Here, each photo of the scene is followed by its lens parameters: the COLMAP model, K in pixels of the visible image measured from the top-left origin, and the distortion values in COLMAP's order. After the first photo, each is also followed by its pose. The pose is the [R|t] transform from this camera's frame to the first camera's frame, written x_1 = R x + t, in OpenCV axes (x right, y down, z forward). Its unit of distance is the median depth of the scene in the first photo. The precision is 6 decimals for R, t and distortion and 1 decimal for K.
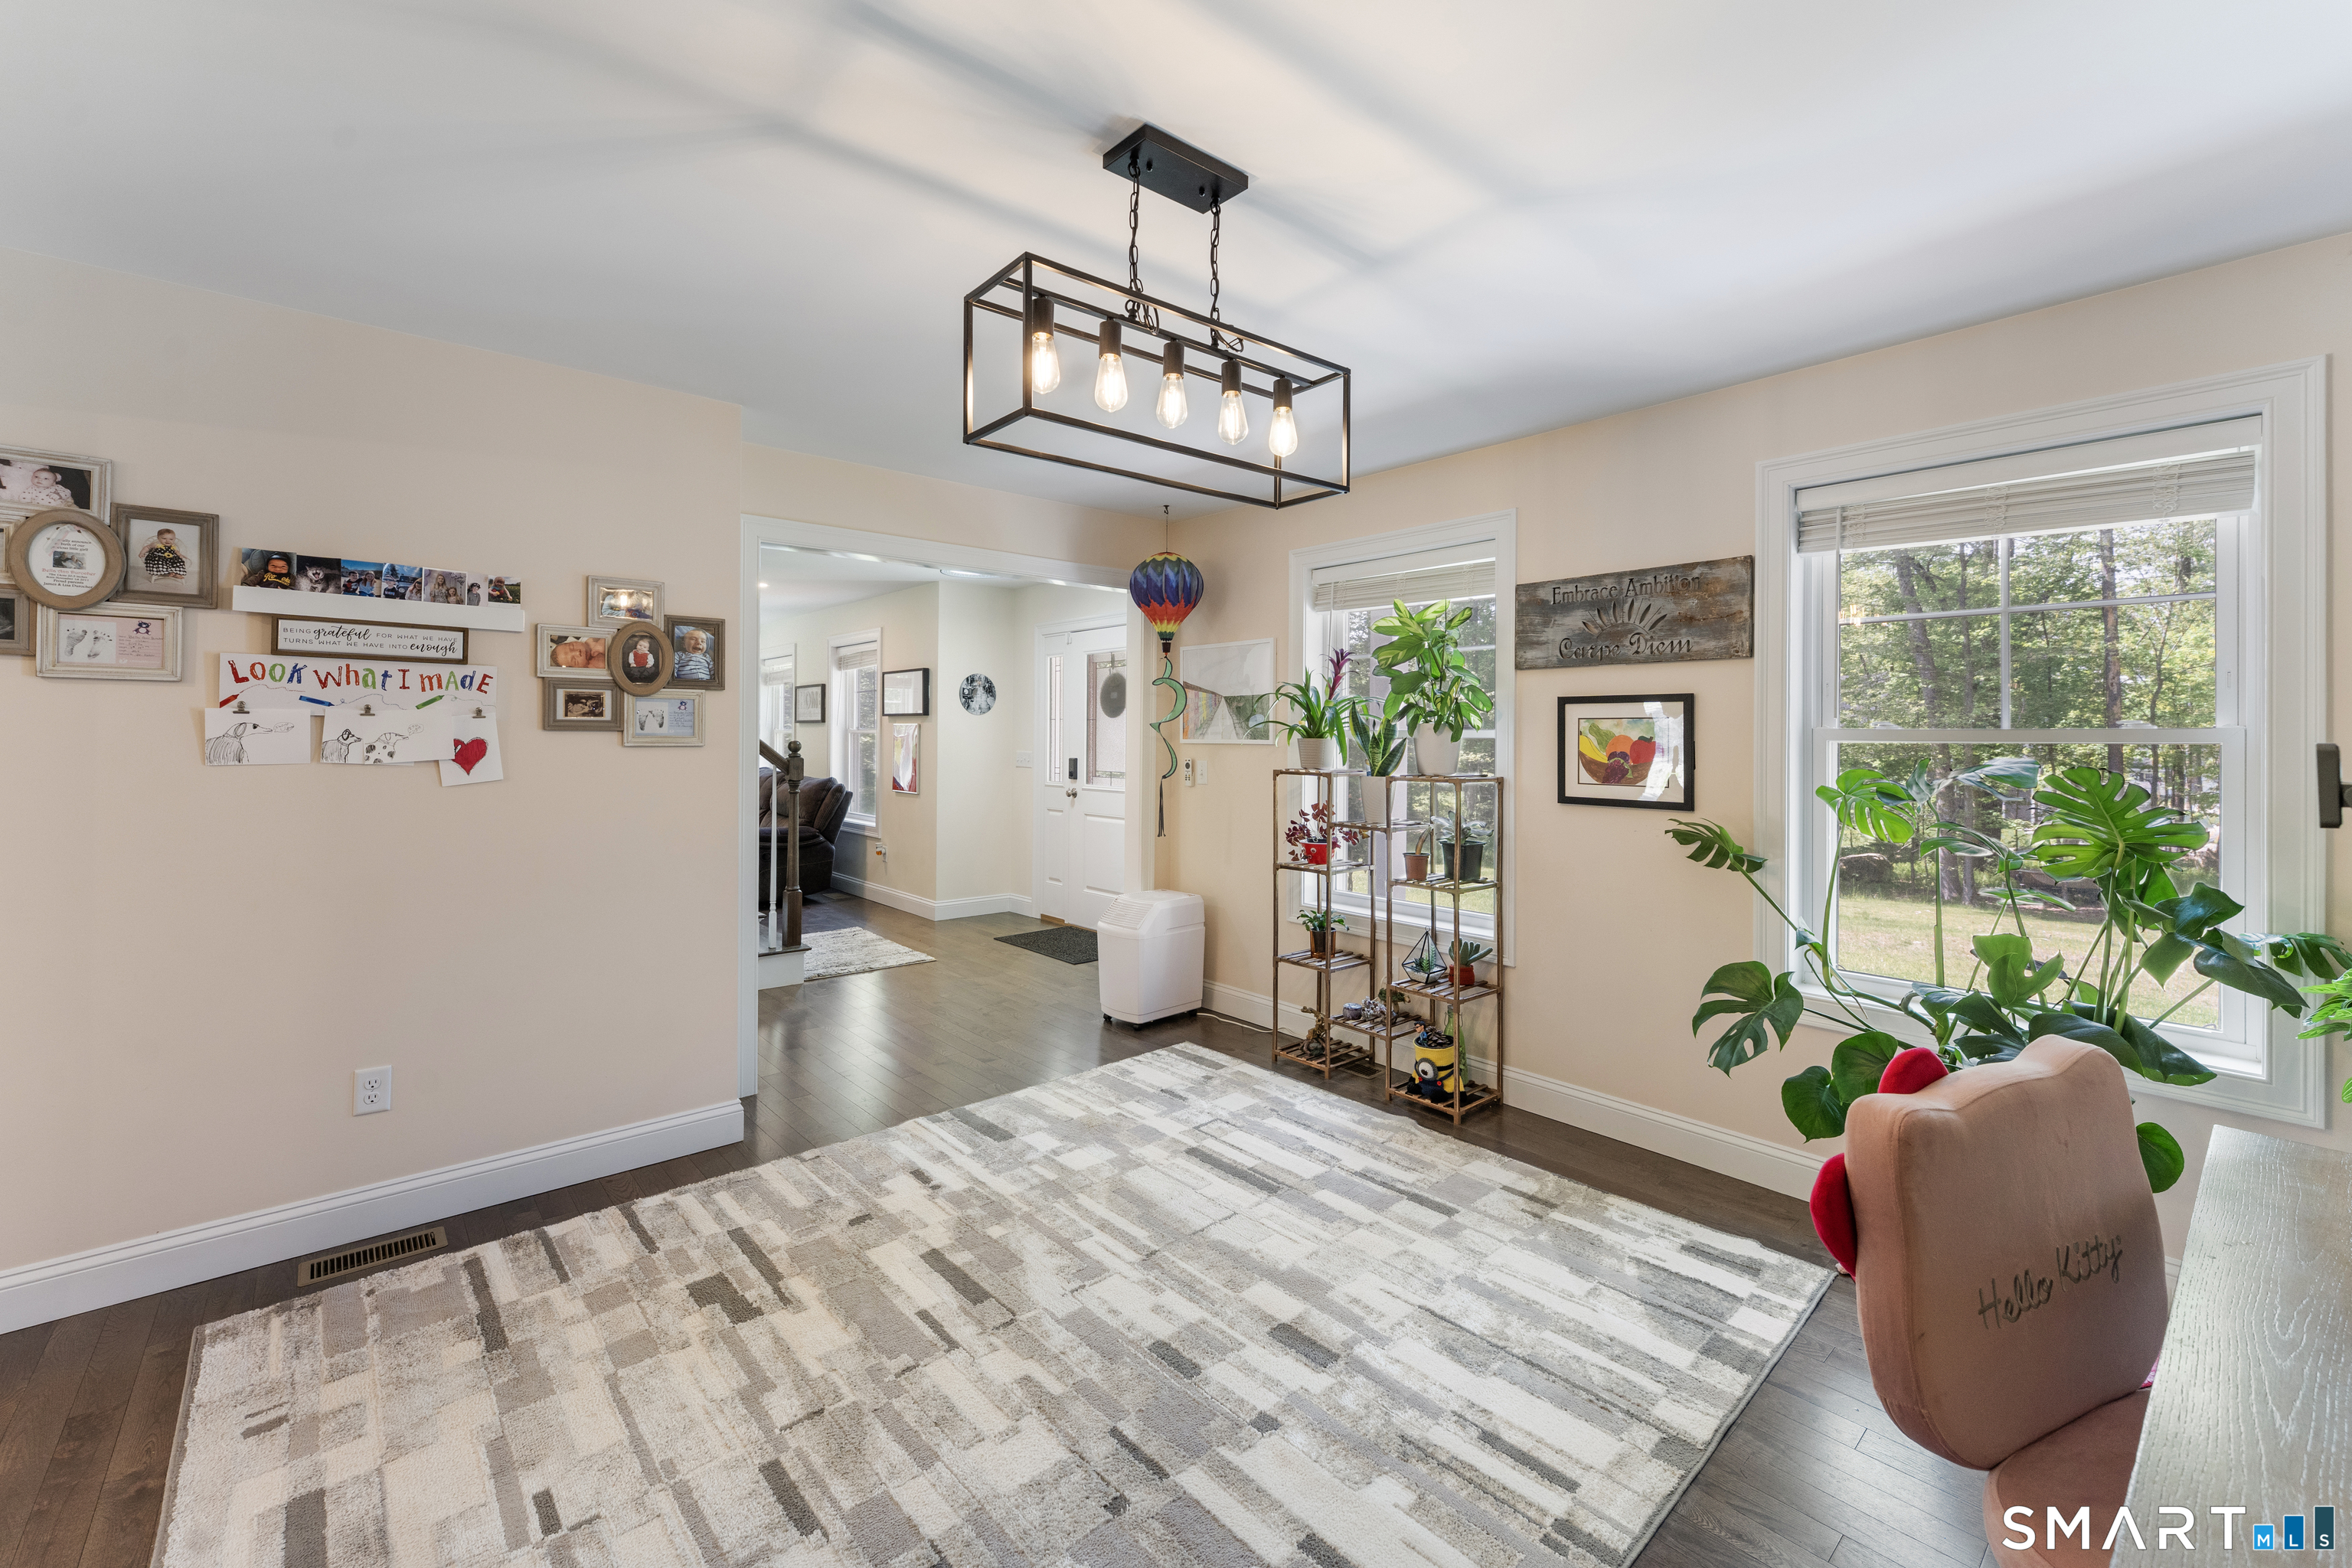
lens RADIAL K [[954.3, 0, 1165.4], [0, 954.3, 729.4], [0, 0, 1]] dist [-0.001782, -0.000180]
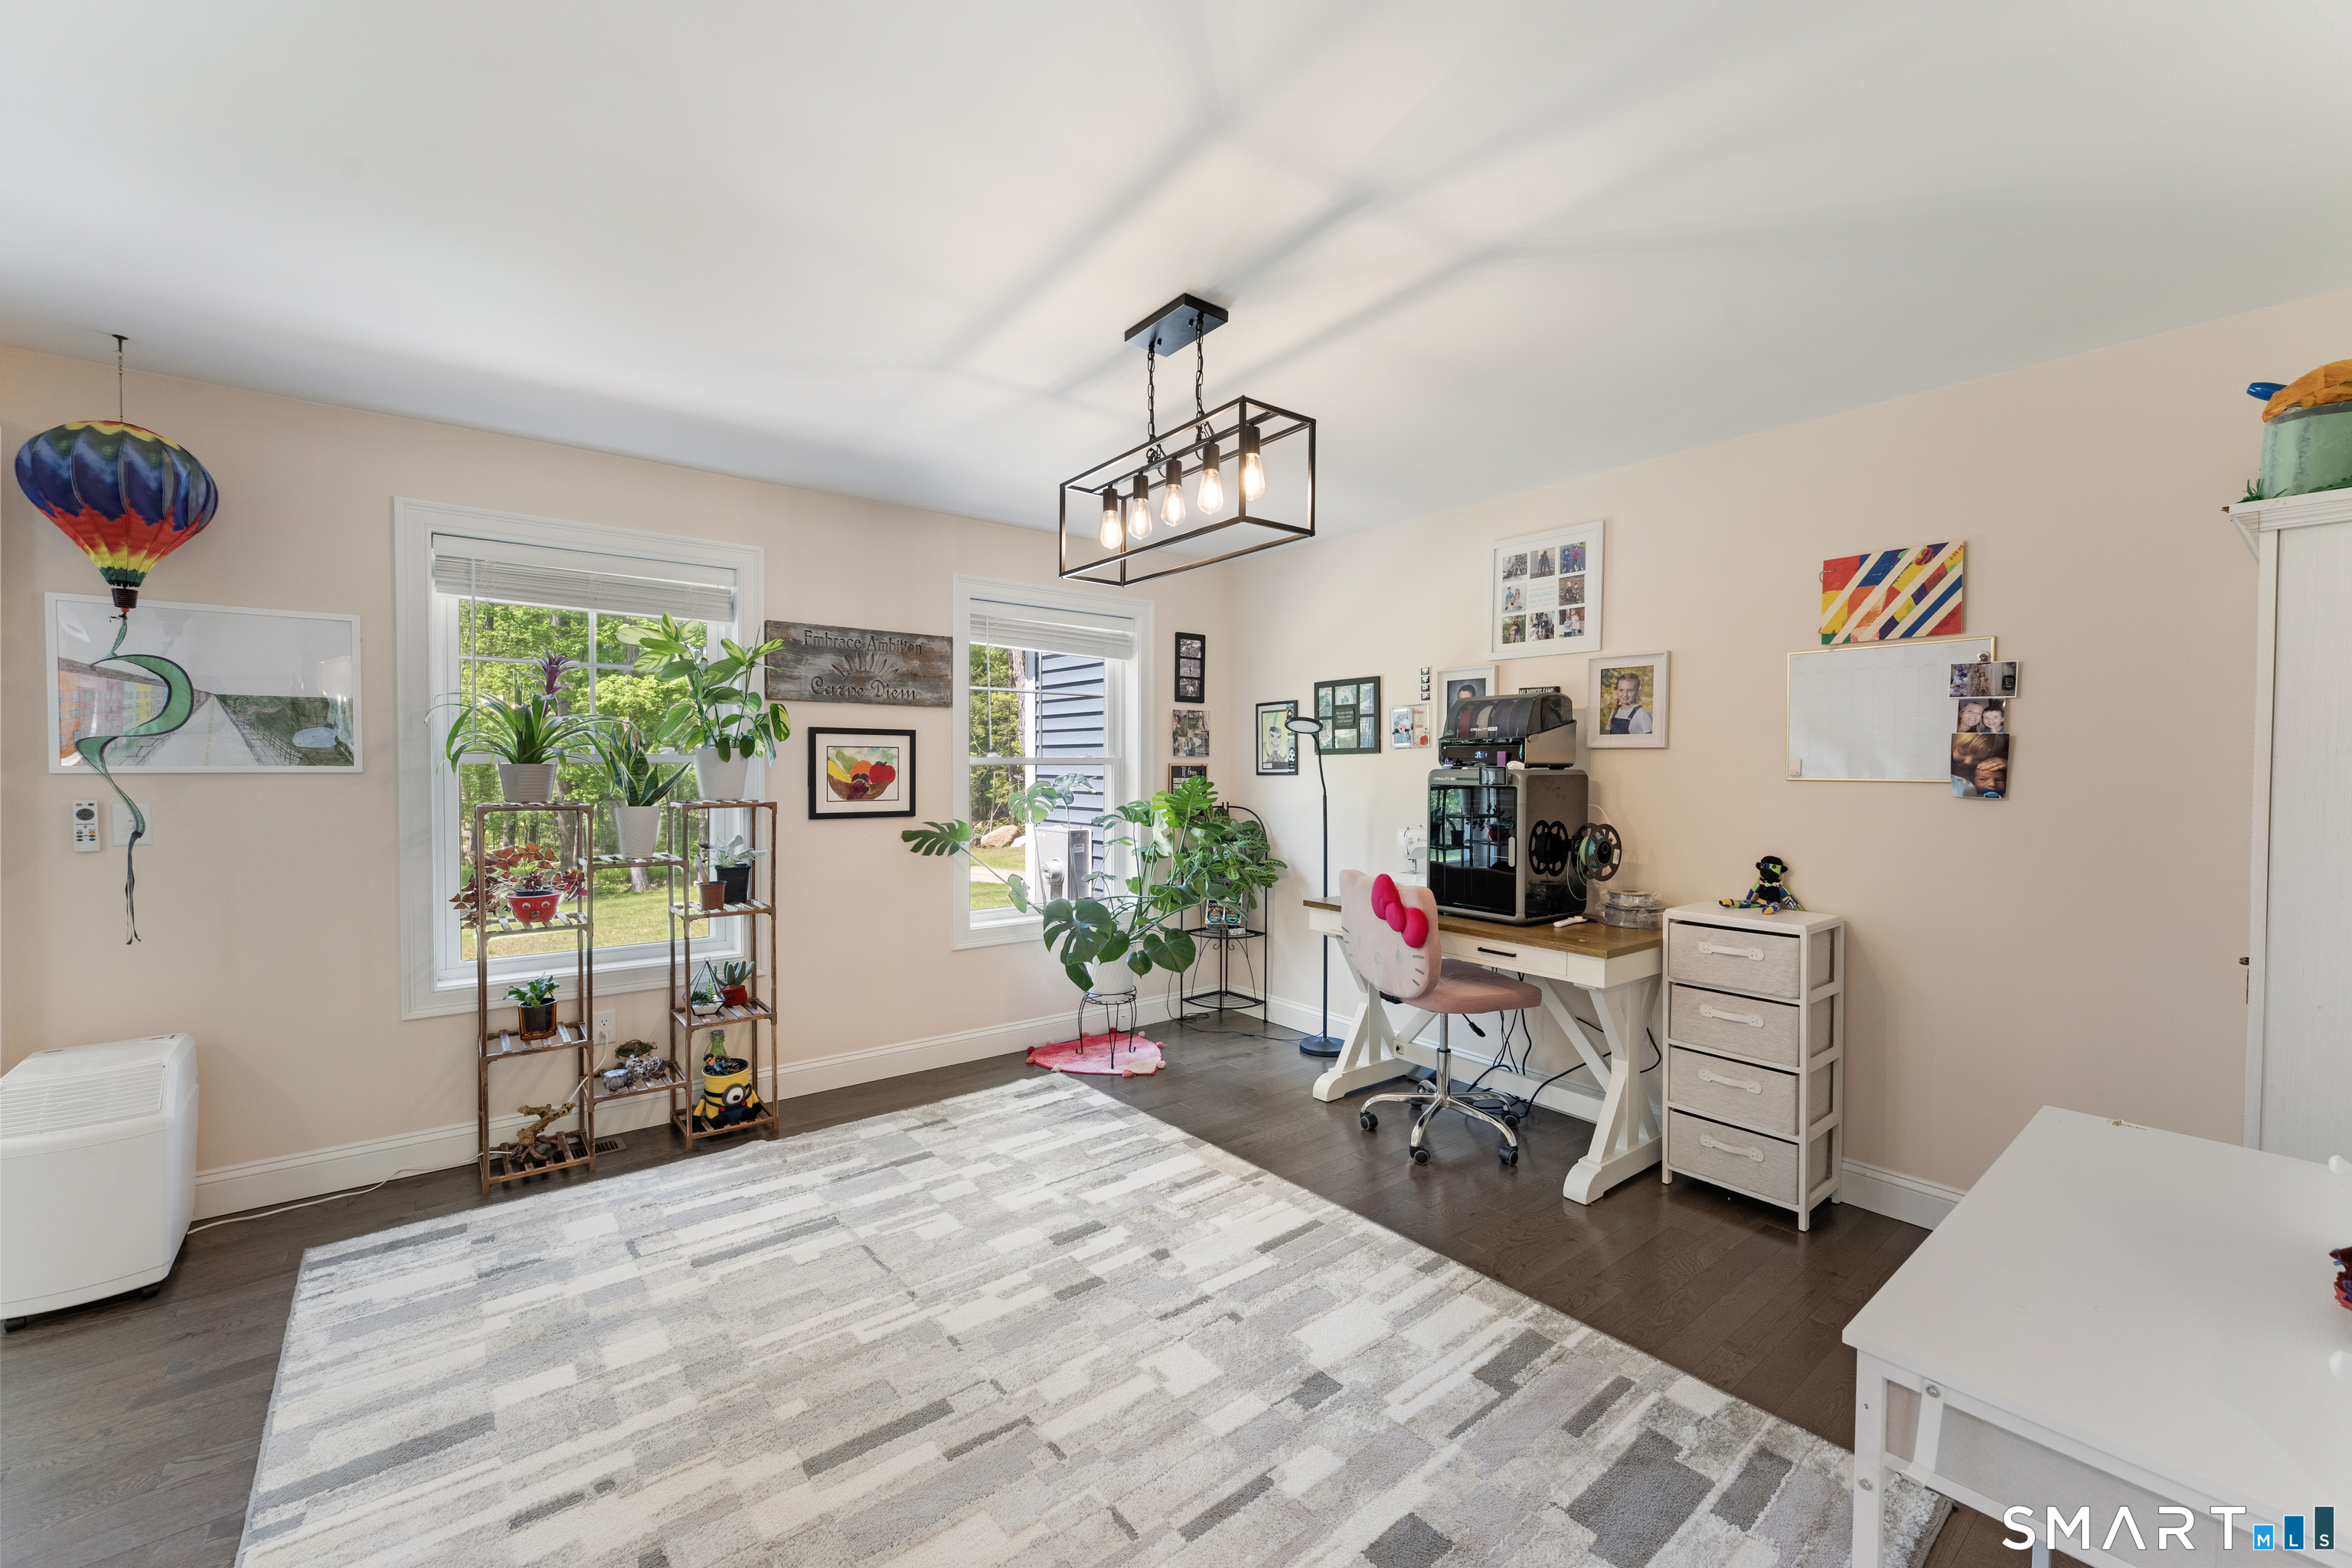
lens RADIAL K [[954.3, 0, 1161.4], [0, 954.3, 785.6], [0, 0, 1]] dist [-0.001782, -0.000180]
pose [[0.051939, -0.028255, 0.998250, -0.780001], [-0.012608, 0.999501, 0.028947, -0.002389], [-0.998571, -0.014089, 0.051557, 0.570359]]
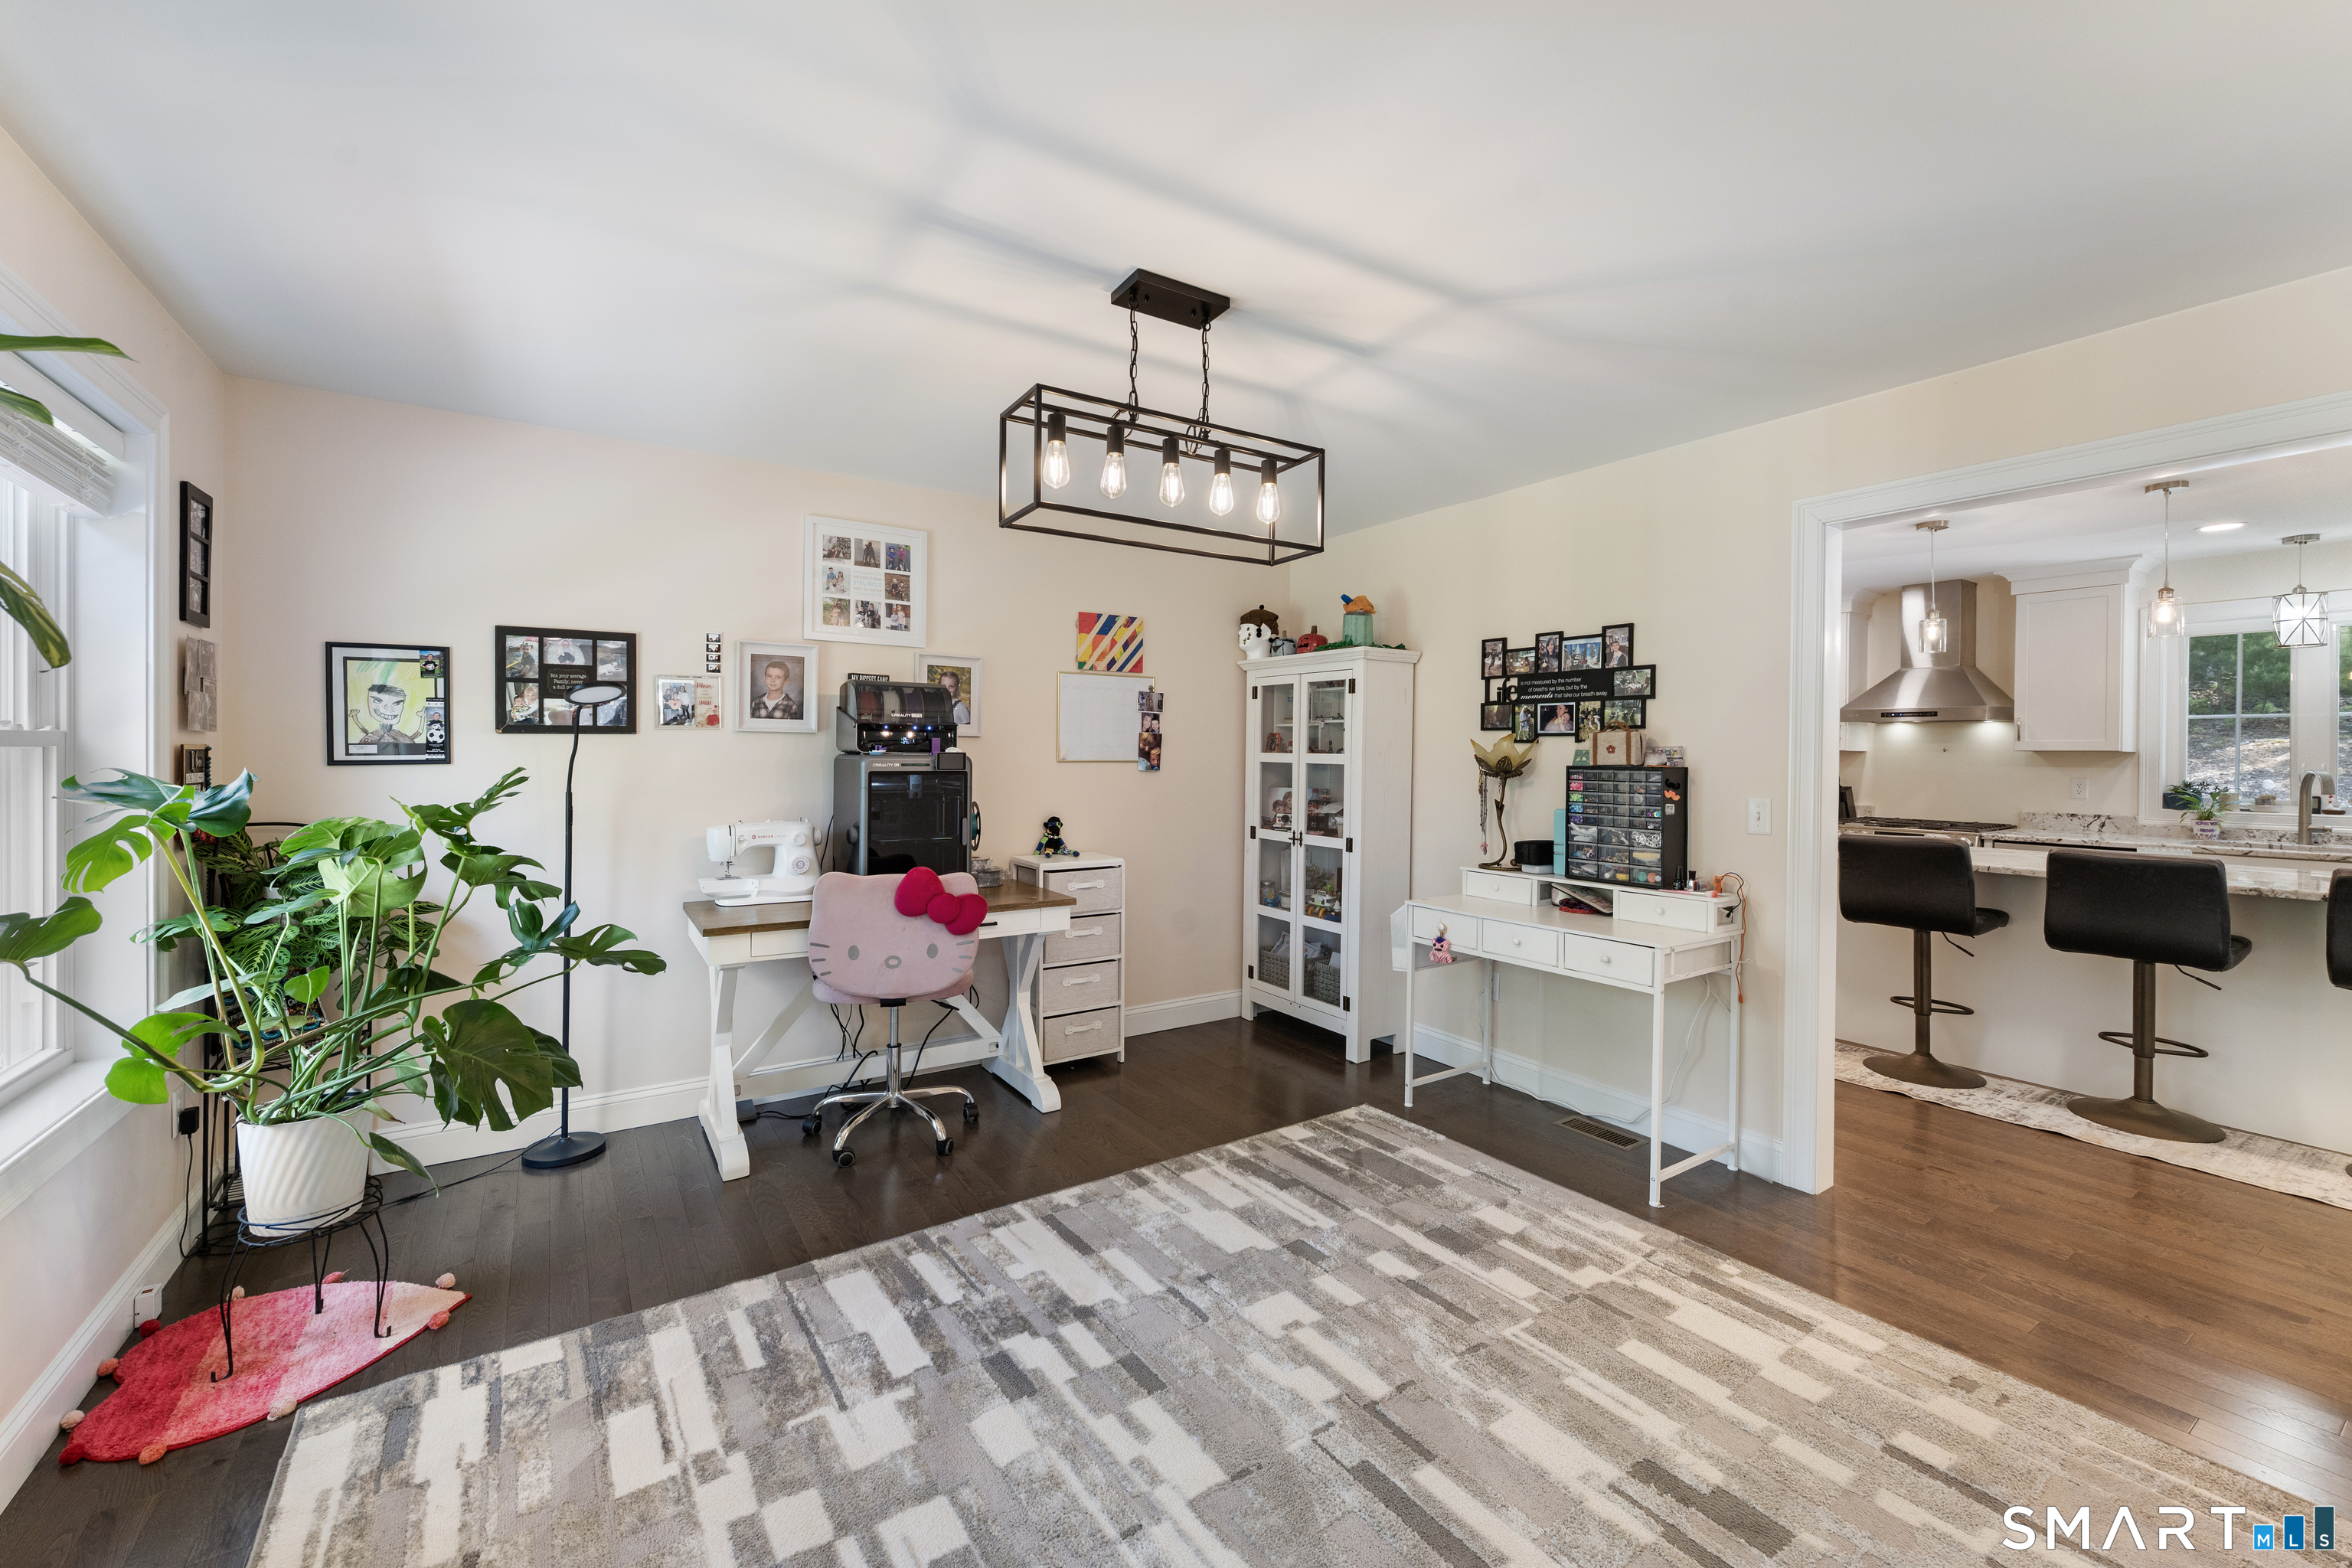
lens RADIAL K [[954.3, 0, 1208.1], [0, 954.3, 755.4], [0, 0, 1]] dist [-0.001782, -0.000180]
pose [[-0.995427, -0.012588, 0.094690, -0.099232], [-0.013403, 0.999878, -0.007980, 0.011511], [-0.094578, -0.009213, -0.995475, 1.348062]]
